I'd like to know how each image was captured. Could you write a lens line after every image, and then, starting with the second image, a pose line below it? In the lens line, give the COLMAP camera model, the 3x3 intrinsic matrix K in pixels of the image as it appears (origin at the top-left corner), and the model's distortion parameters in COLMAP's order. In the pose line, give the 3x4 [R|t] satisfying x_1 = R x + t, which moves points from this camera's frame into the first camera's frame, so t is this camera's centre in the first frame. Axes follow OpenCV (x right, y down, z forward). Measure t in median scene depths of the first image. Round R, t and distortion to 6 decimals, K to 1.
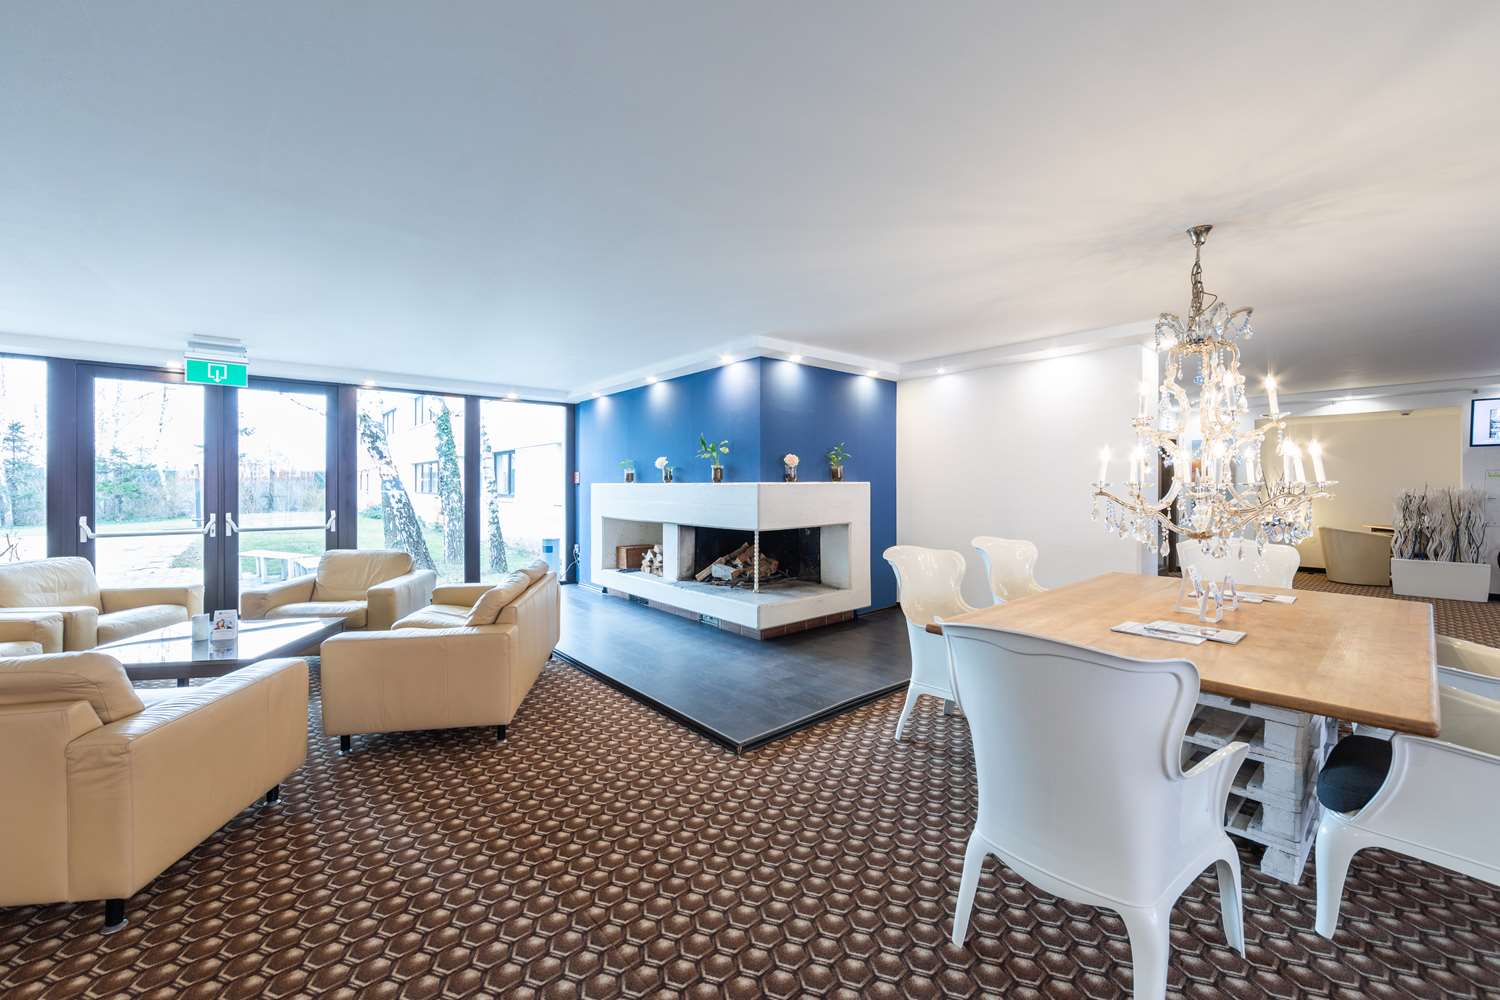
lens RADIAL K [[590.0, 0, 750.8], [0, 590.0, 492.7], [0, 0, 1]] dist [-0.000273, -0.000055]
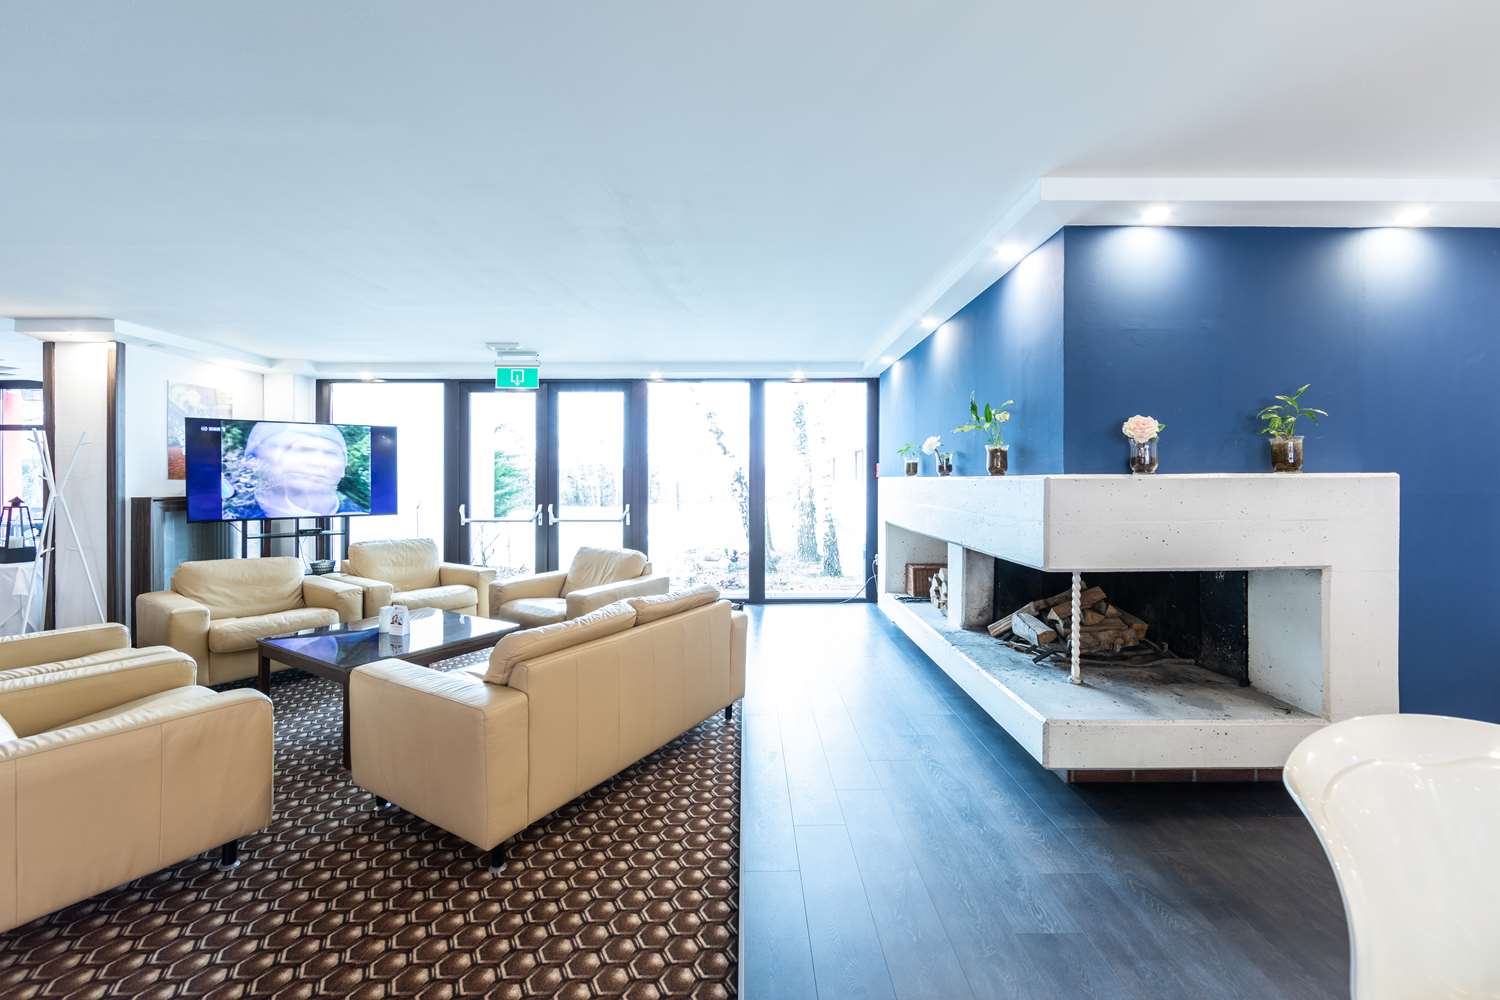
lens RADIAL K [[590.0, 0, 750.8], [0, 590.0, 492.7], [0, 0, 1]] dist [-0.000273, -0.000055]
pose [[0.760295, 0.014928, -0.649406, 0.121985], [-0.008606, 0.999880, 0.012908, -0.005537], [0.649521, -0.004225, 0.760332, 0.382221]]
